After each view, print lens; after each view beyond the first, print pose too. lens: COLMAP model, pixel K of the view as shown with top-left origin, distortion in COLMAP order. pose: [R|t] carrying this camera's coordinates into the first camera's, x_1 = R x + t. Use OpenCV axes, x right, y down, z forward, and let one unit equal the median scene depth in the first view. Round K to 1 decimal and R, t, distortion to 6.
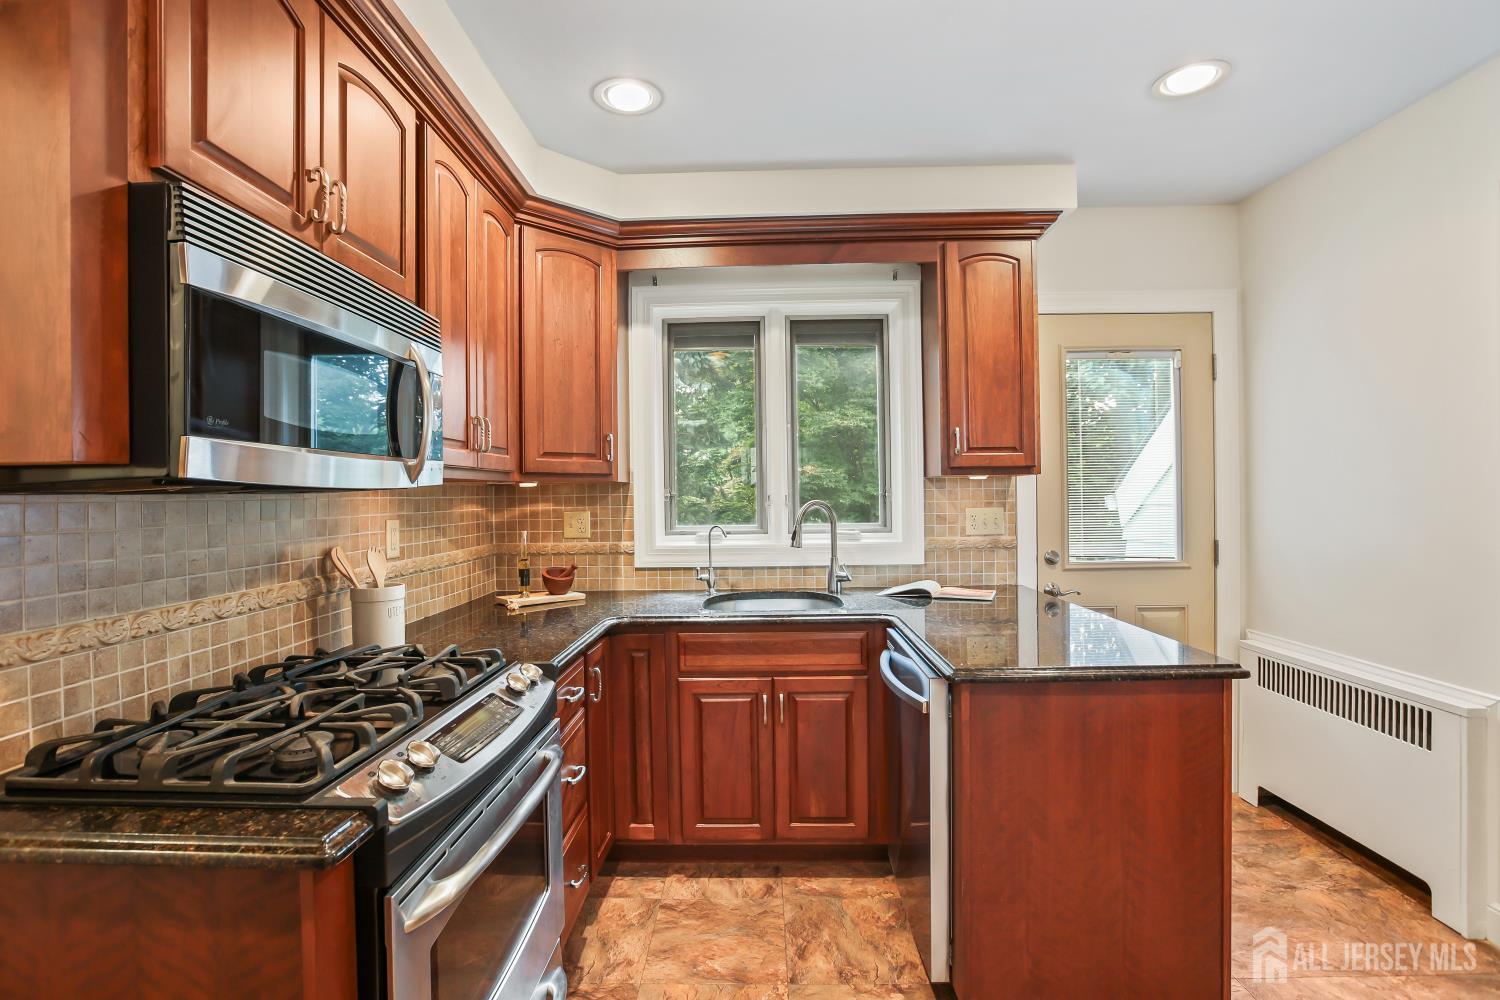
lens RADIAL K [[683.8, 0, 734.4], [0, 683.8, 499.7], [0, 0, 1]] dist [-0.046560, 0.014781]
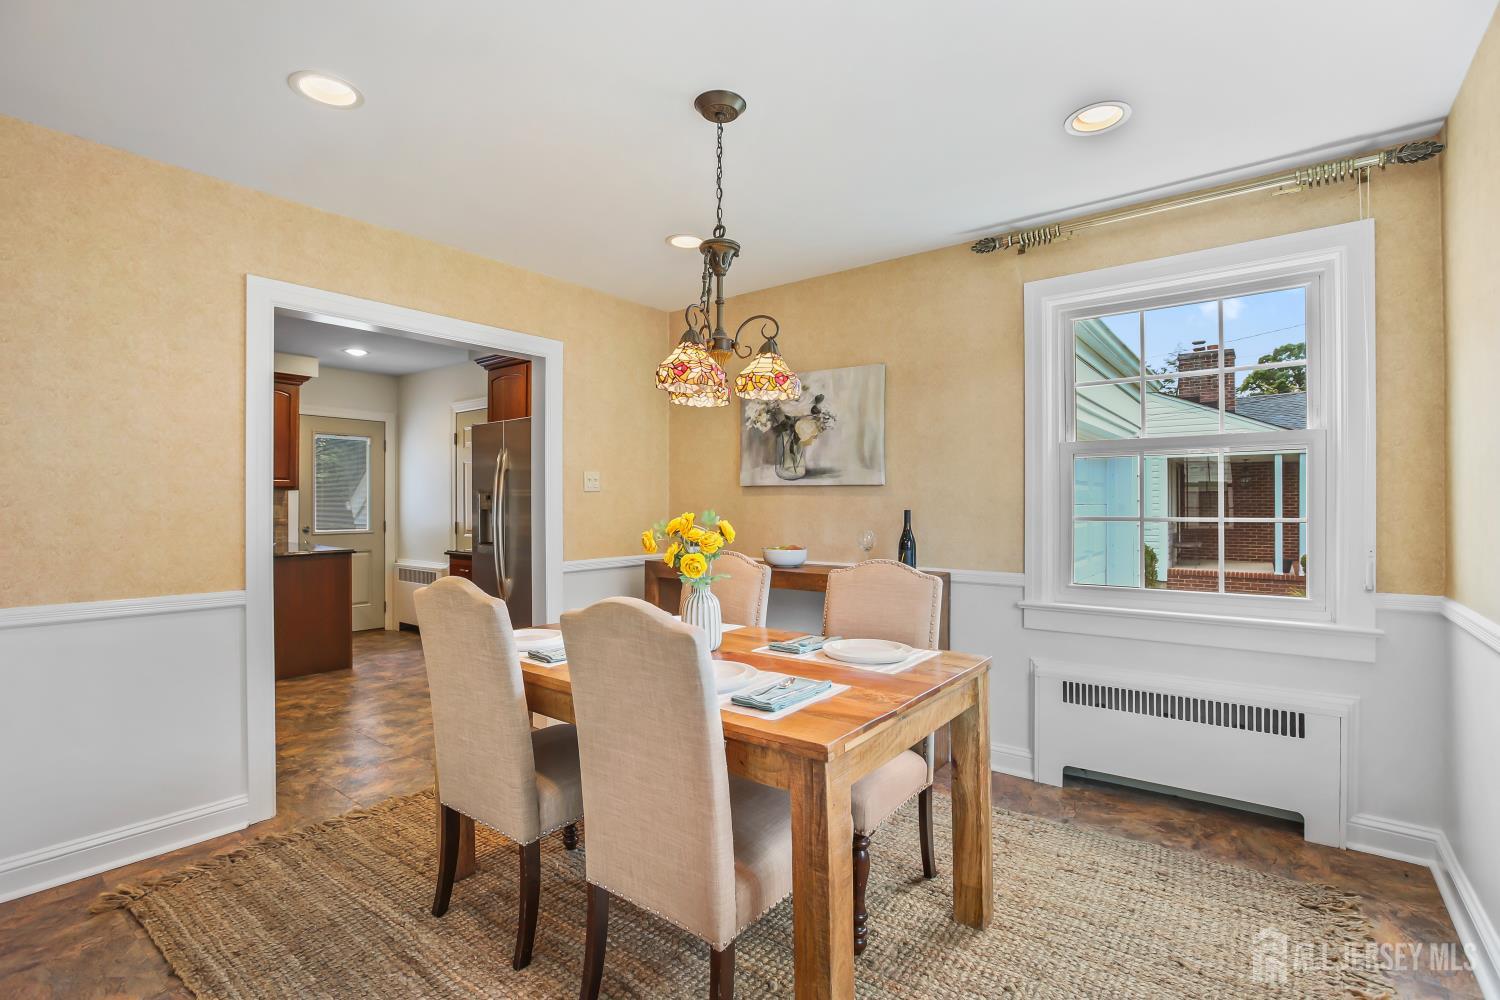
lens RADIAL K [[683.8, 0, 737.0], [0, 683.8, 507.2], [0, 0, 1]] dist [-0.046560, 0.014781]
pose [[0.582718, 0.009725, 0.812616, -0.585957], [-0.003618, 0.999950, -0.009372, 0.038460], [-0.812666, 0.002521, 0.582724, -1.692479]]
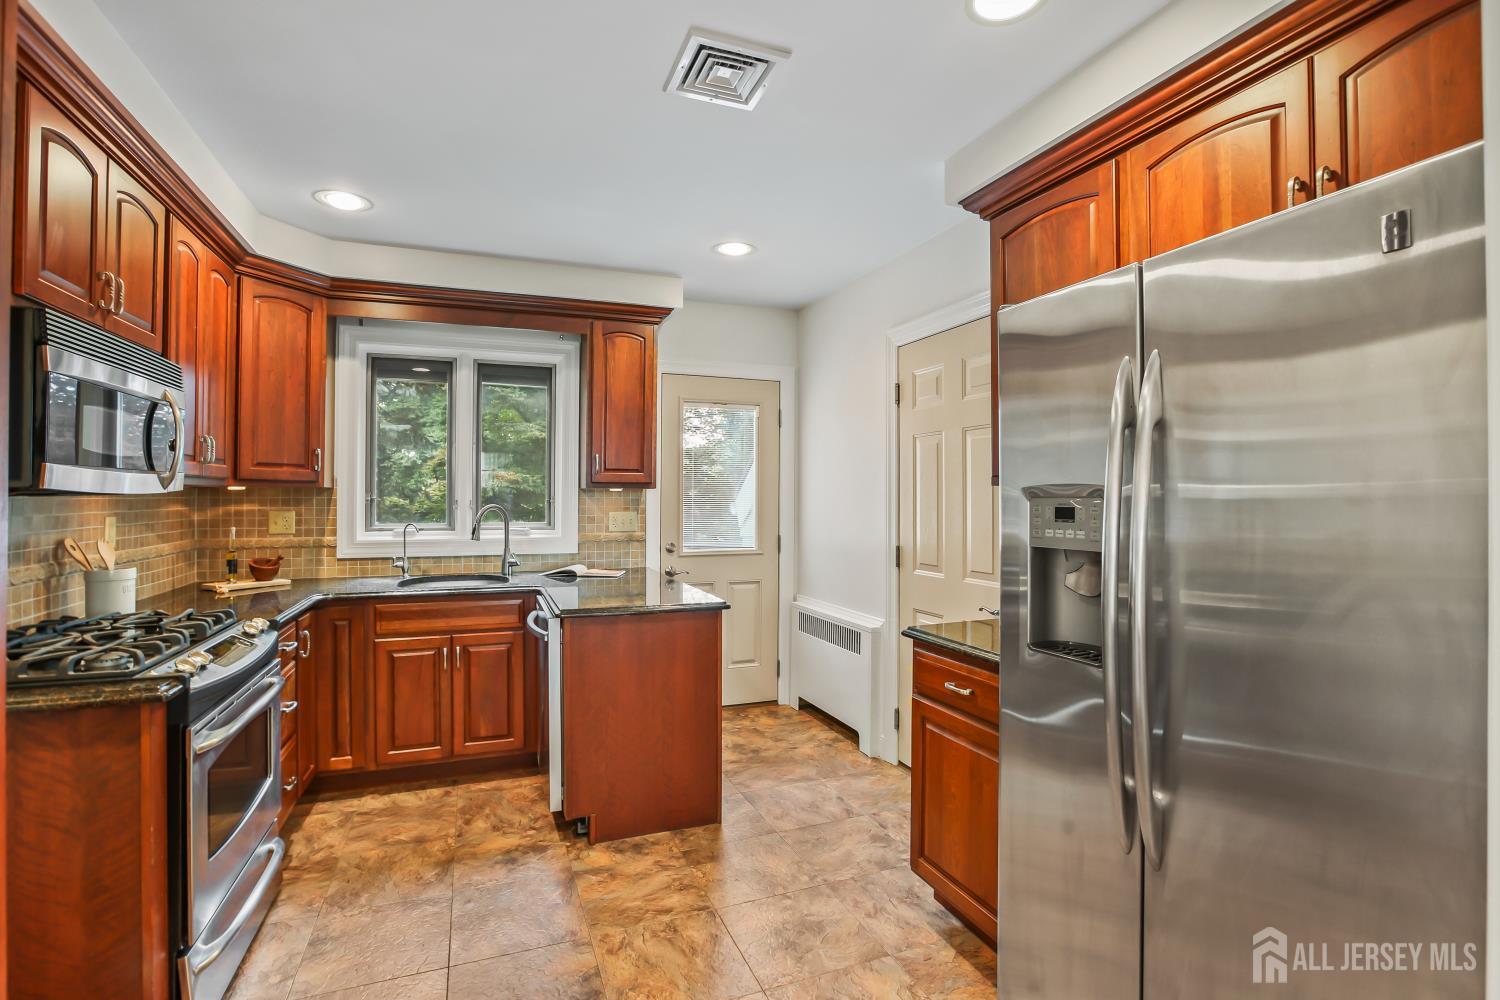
lens RADIAL K [[683.8, 0, 732.1], [0, 683.8, 494.3], [0, 0, 1]] dist [-0.046560, 0.014781]
pose [[0.921624, 0.019028, 0.387618, 0.042190], [-0.014435, 0.999787, -0.014757, -0.007358], [-0.387817, 0.008005, 0.921702, -0.450213]]
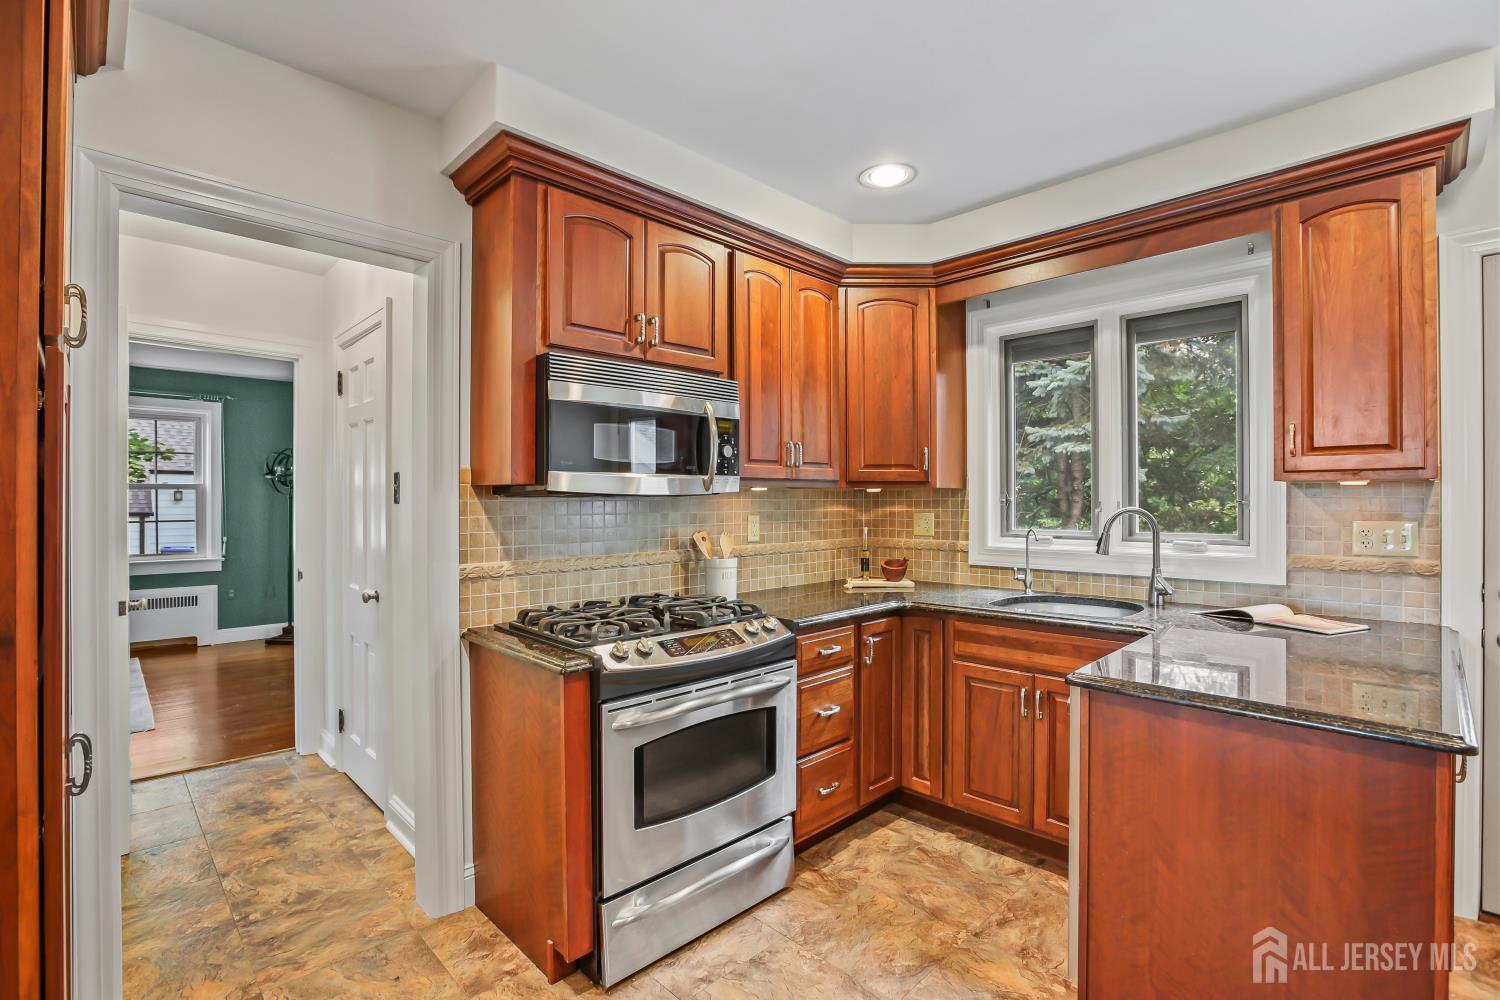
lens RADIAL K [[683.8, 0, 764.0], [0, 683.8, 502.3], [0, 0, 1]] dist [-0.046560, 0.014781]
pose [[0.735523, 0.014234, -0.677351, 0.448567], [-0.012403, 0.999895, 0.007543, -0.007968], [0.677387, 0.002853, 0.735622, -0.053246]]
